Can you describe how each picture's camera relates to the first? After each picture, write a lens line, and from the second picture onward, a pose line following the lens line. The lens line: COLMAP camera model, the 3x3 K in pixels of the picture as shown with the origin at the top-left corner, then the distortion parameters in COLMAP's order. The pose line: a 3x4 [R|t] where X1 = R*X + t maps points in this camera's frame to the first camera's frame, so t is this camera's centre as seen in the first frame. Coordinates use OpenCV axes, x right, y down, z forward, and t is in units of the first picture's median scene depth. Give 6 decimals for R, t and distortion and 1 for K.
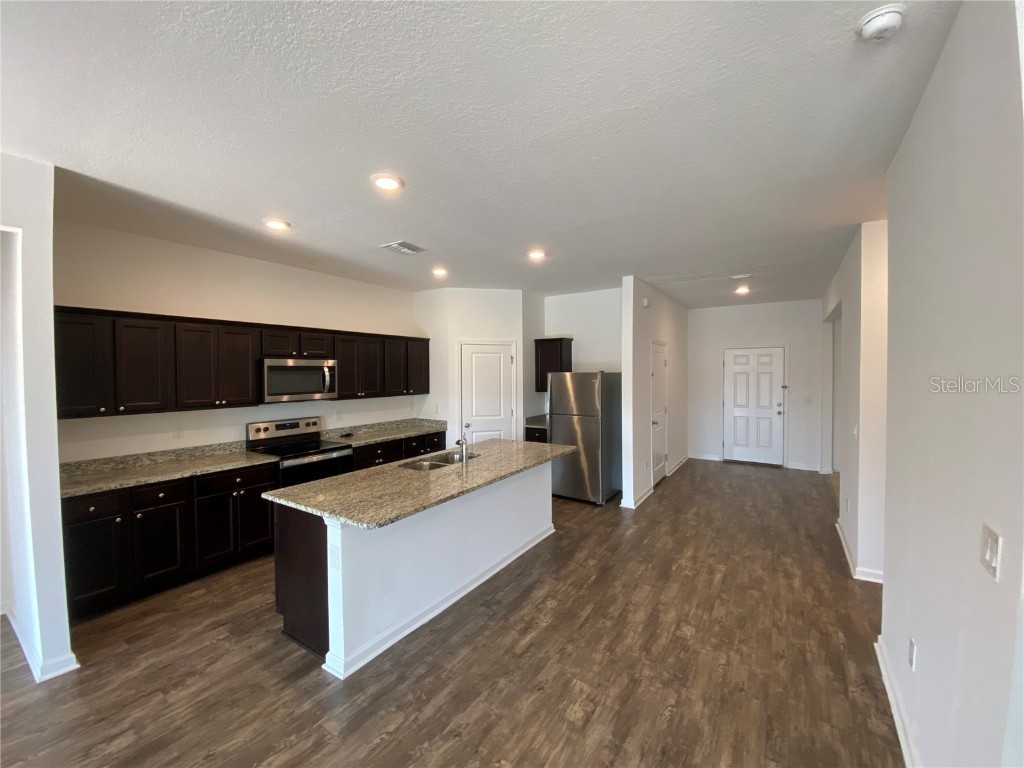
lens RADIAL K [[416.2, 0, 509.1], [0, 416.2, 380.2], [0, 0, 1]] dist [0.021815, -0.021011]
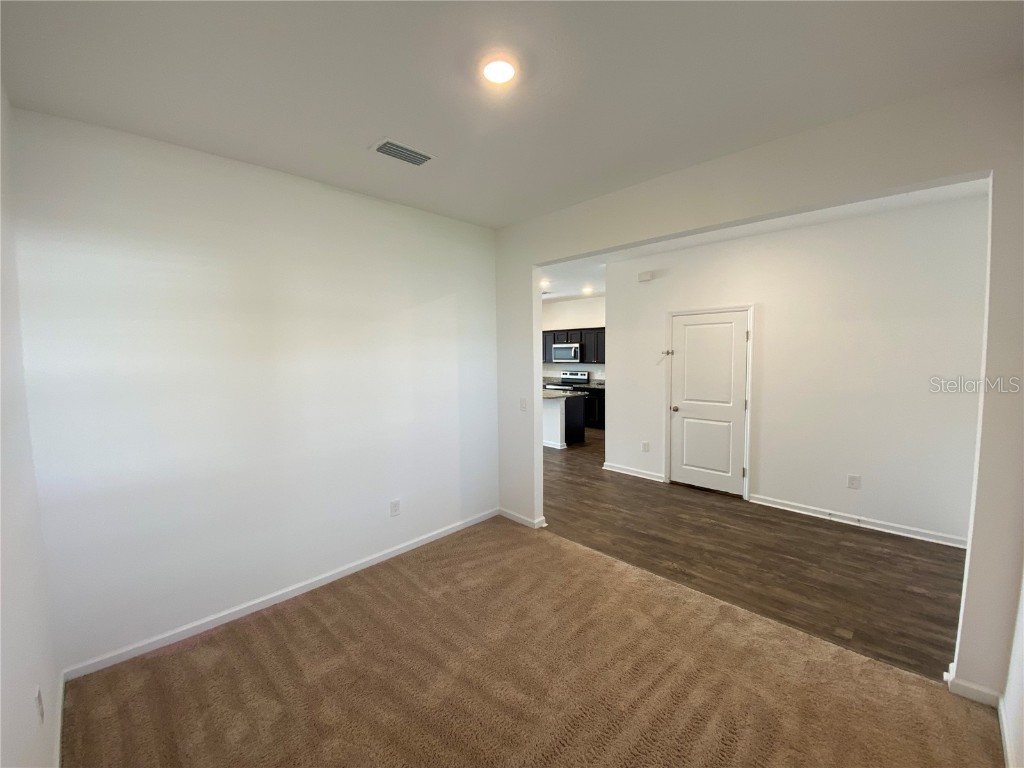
lens RADIAL K [[416.2, 0, 509.1], [0, 416.2, 380.2], [0, 0, 1]] dist [0.021815, -0.021011]
pose [[-0.214125, 0.077259, -0.973746, 1.975586], [-0.007494, 0.996708, 0.080729, -0.038444], [0.976777, 0.024583, -0.212842, 1.328002]]
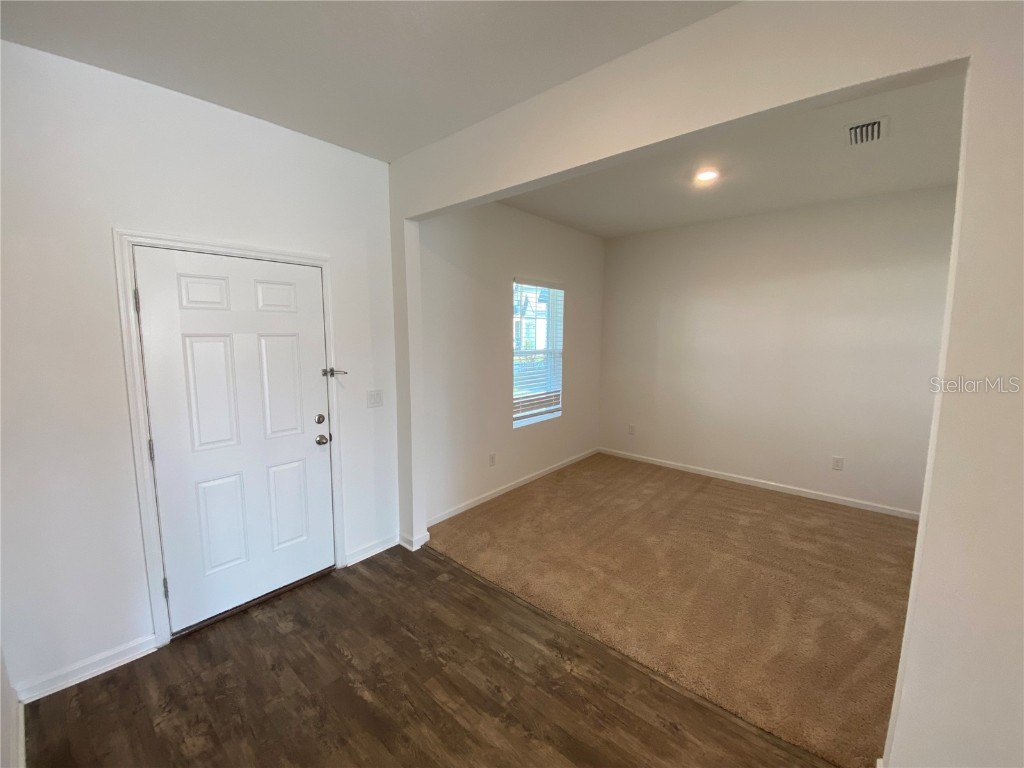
lens RADIAL K [[416.2, 0, 509.1], [0, 416.2, 380.2], [0, 0, 1]] dist [0.021815, -0.021011]
pose [[0.137810, -0.107110, 0.984650, 0.569126], [0.015685, 0.994247, 0.105958, -0.029086], [-0.990334, 0.000842, 0.138697, 1.489176]]
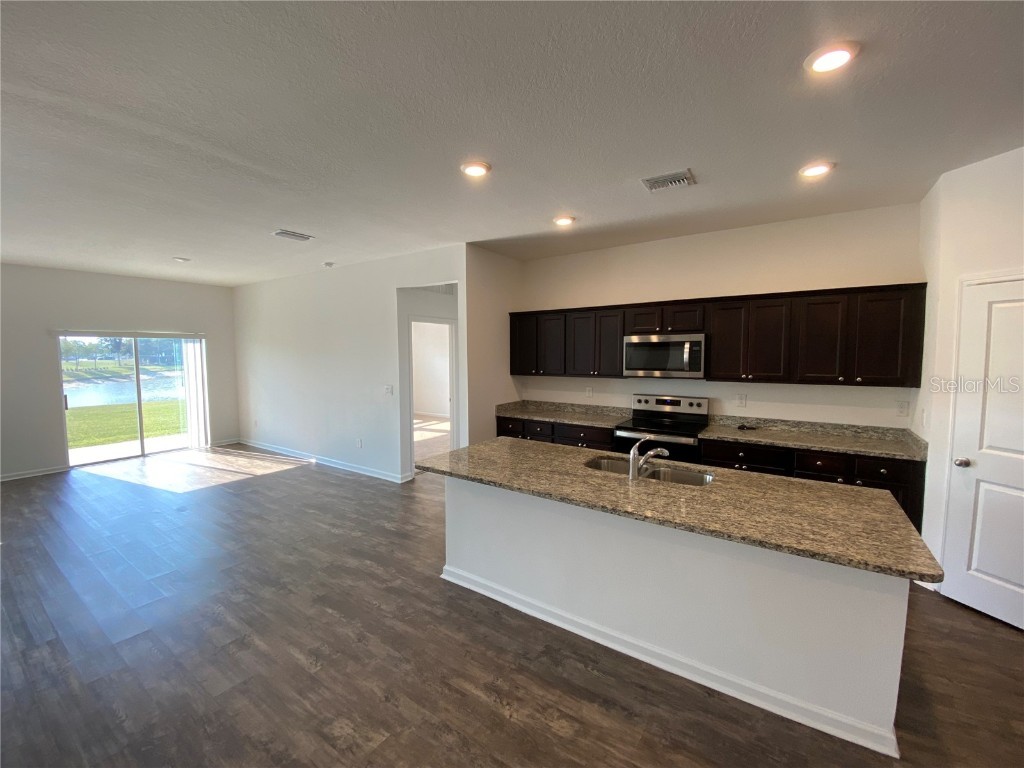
lens RADIAL K [[416.2, 0, 509.1], [0, 416.2, 380.2], [0, 0, 1]] dist [0.021815, -0.021011]
pose [[-0.009991, 0.075501, -0.997096, 0.539675], [-0.016706, 0.996994, 0.075660, -0.013790], [0.999811, 0.017413, -0.008699, 0.735929]]
